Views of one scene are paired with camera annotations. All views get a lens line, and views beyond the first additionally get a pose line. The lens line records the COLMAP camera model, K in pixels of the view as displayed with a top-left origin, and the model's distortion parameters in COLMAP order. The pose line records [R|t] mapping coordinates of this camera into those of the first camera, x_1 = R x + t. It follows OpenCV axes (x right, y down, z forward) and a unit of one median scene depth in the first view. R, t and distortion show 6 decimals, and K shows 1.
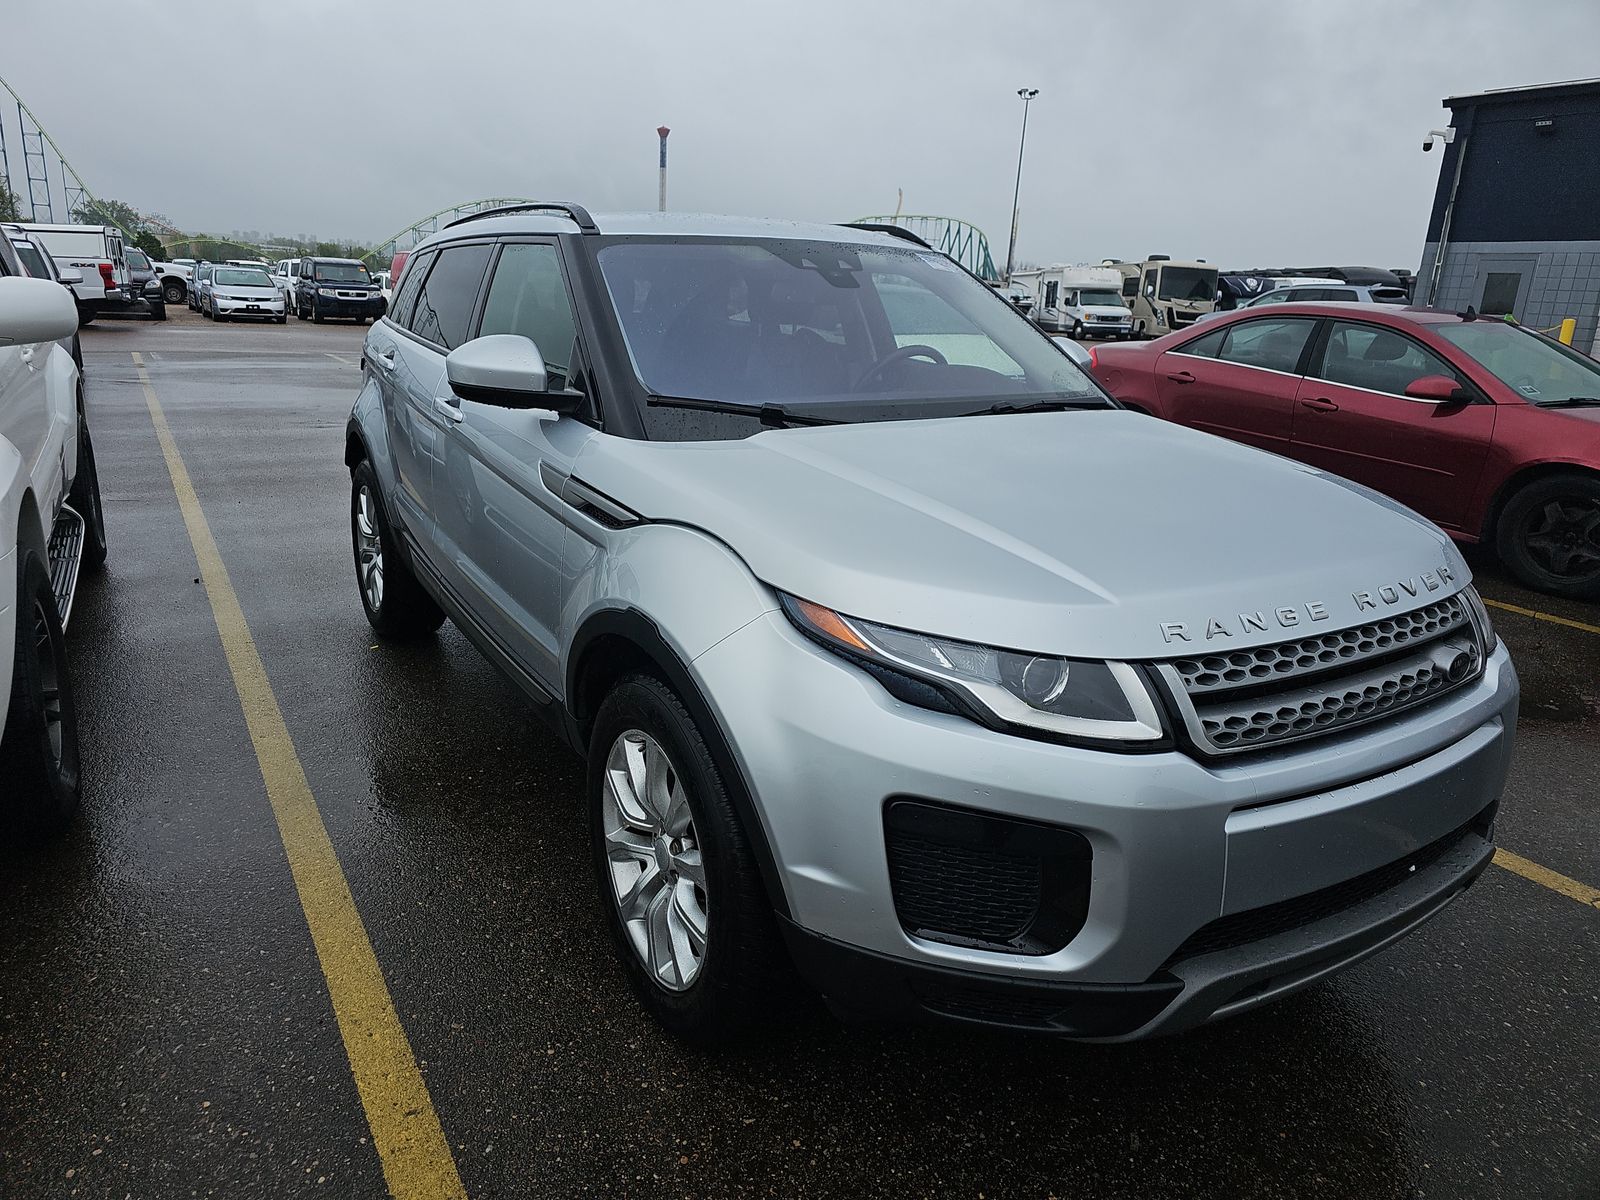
lens RADIAL K [[1067.0, 0, 803.3], [0, 1067.0, 595.4], [0, 0, 1]] dist [0.046984, -0.029132]
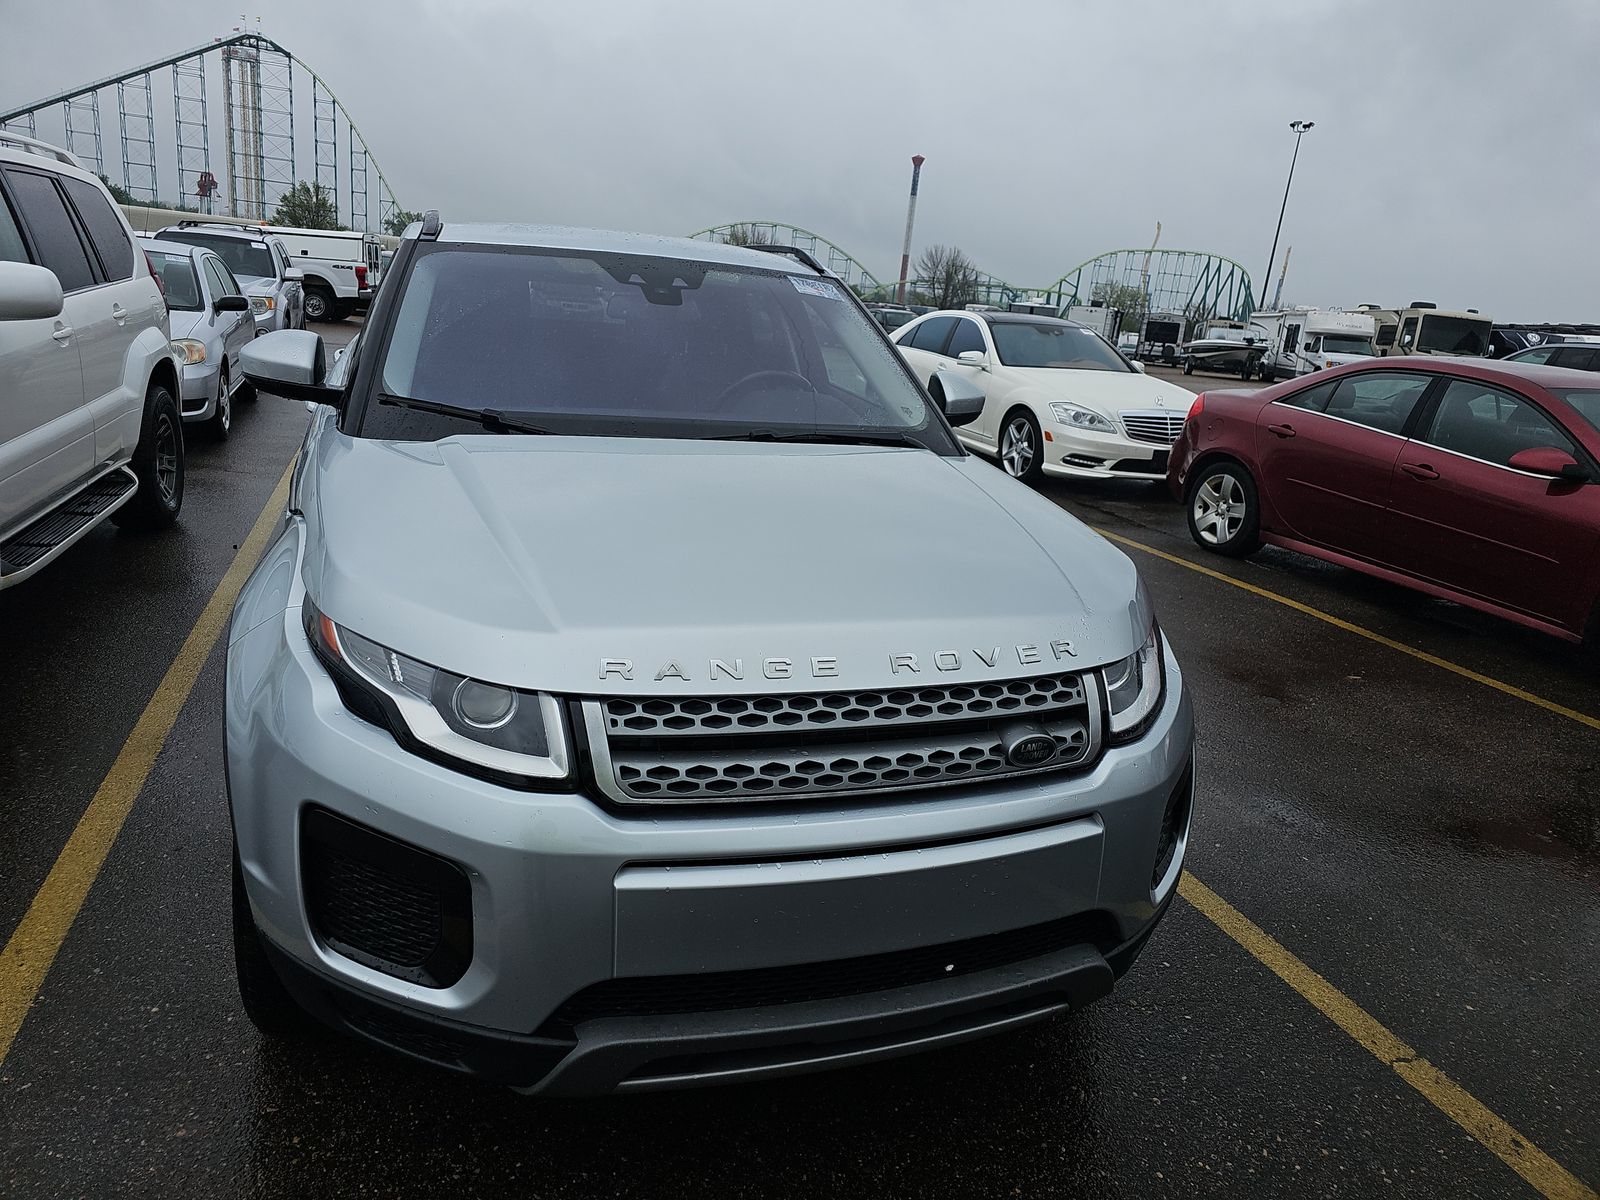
lens RADIAL K [[1067.0, 0, 804.3], [0, 1067.0, 596.6], [0, 0, 1]] dist [0.046984, -0.029132]
pose [[0.974307, 0.102603, -0.200494, 0.102568], [-0.106968, 0.994201, -0.011032, -0.005490], [0.198200, 0.032195, 0.979633, 0.016200]]
